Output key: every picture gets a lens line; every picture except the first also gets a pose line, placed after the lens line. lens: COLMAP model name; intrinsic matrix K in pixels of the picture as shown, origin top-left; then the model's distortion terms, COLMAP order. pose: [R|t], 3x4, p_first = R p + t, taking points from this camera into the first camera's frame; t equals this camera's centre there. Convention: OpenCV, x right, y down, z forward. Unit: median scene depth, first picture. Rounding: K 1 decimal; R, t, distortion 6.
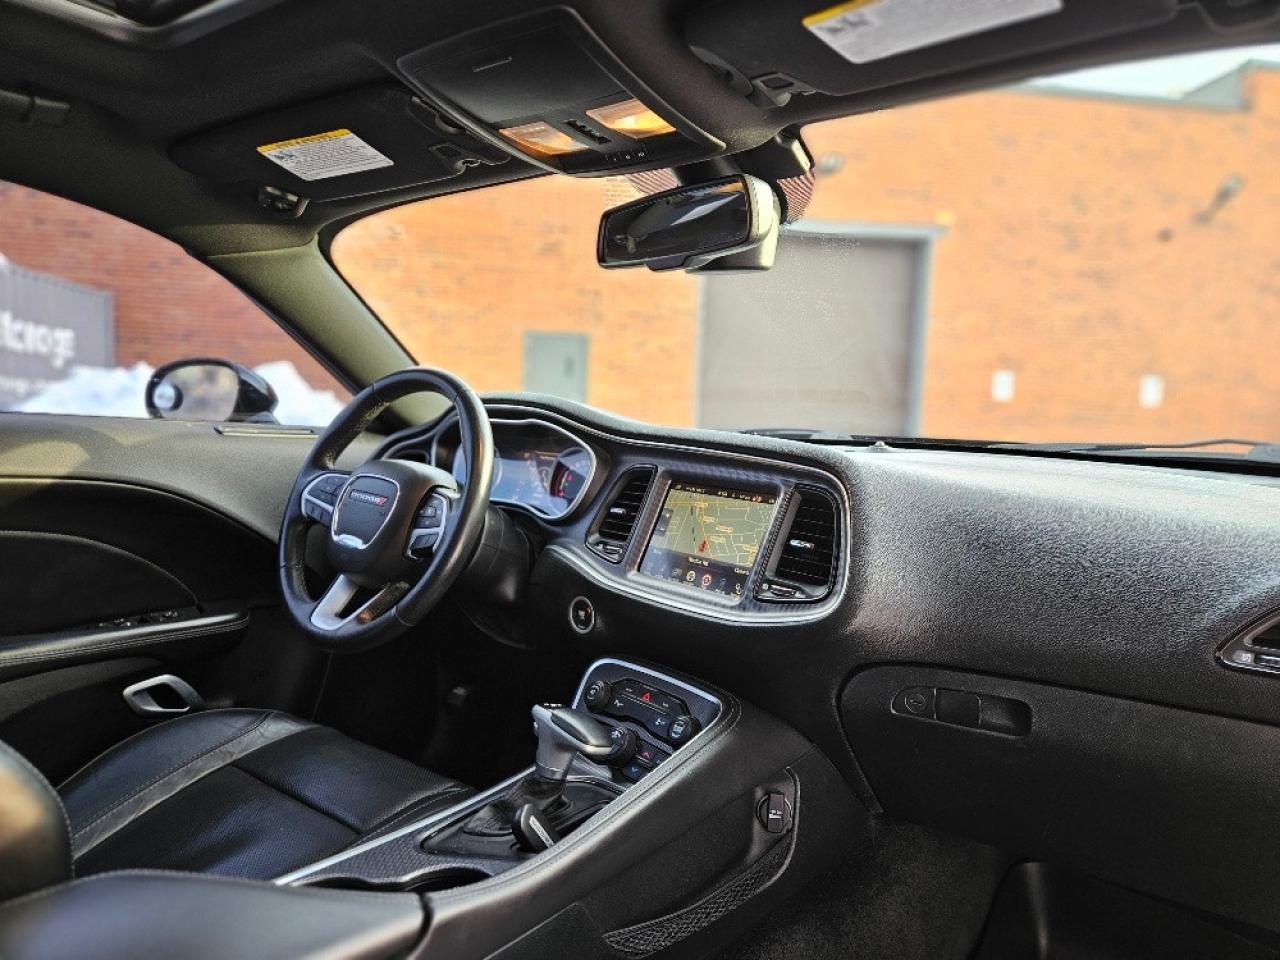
lens RADIAL K [[860.0, 0, 640.5], [0, 860.0, 471.6], [0, 0, 1]] dist [0.036381, -0.014925]
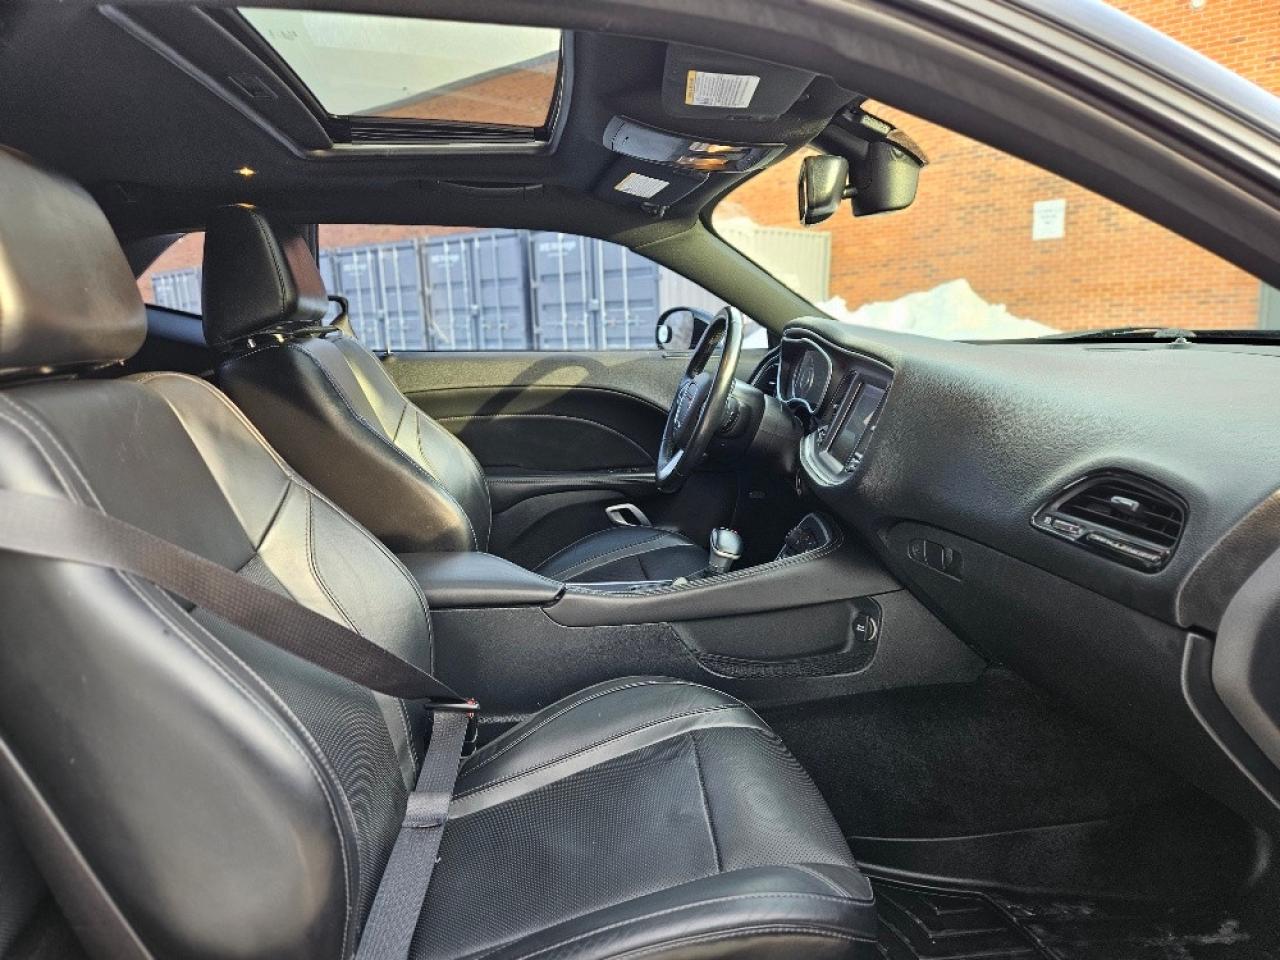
lens RADIAL K [[860.0, 0, 635.8], [0, 860.0, 486.8], [0, 0, 1]] dist [0.036381, -0.014925]
pose [[0.685270, 0.071438, -0.724777, 0.642301], [0.014683, 0.993620, 0.111820, 0.014053], [0.728141, -0.087269, 0.679849, -0.120919]]
